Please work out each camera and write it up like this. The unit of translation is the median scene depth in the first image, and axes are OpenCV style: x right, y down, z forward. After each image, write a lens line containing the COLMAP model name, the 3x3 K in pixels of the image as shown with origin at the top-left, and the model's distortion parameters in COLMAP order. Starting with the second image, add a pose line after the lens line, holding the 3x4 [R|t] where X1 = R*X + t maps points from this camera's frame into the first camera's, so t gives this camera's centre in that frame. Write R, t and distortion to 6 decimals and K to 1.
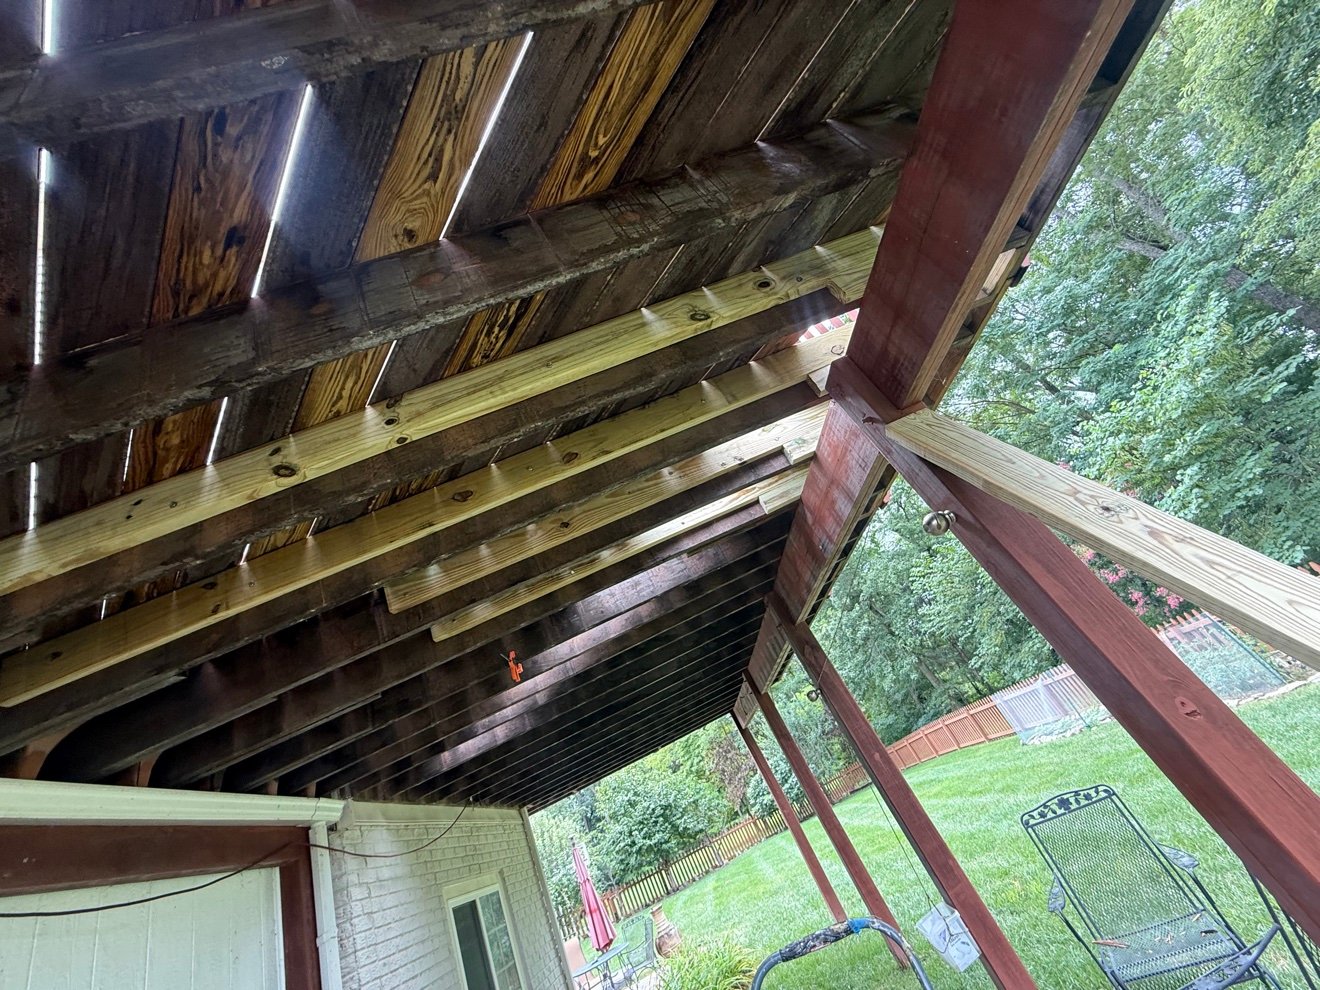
lens RADIAL K [[519.7, 0, 660.0], [0, 519.7, 495.0], [0, 0, 1]] dist [0.000522, -0.000200]
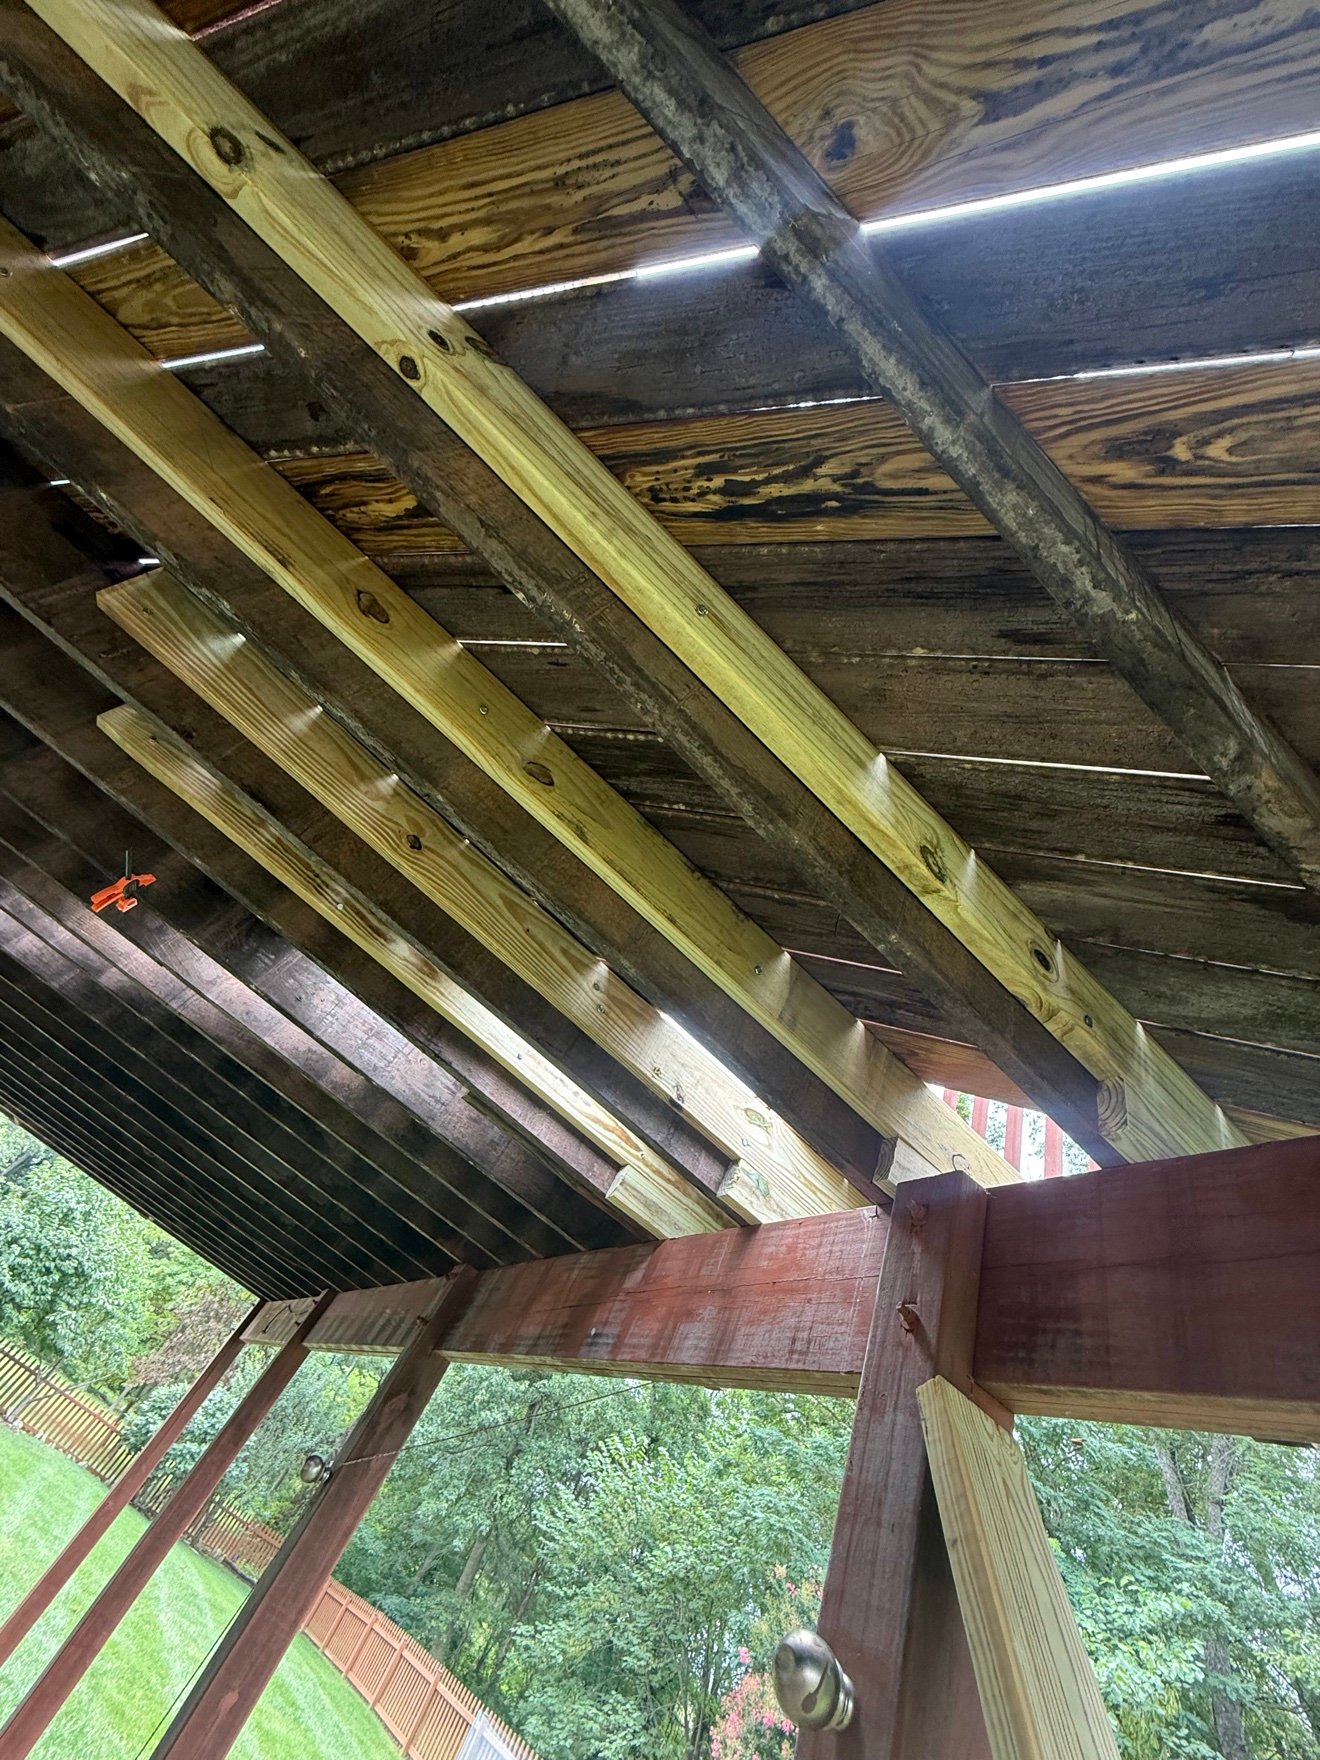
lens RADIAL K [[692.9, 0, 660.0], [0, 692.9, 880.0], [0, 0, 1]] dist [0.000522, -0.000200]
pose [[0.451712, 0.884717, -0.115030, 0.029955], [-0.879021, 0.419293, -0.226969, 0.013086], [-0.152572, 0.203638, 0.967085, 0.256630]]
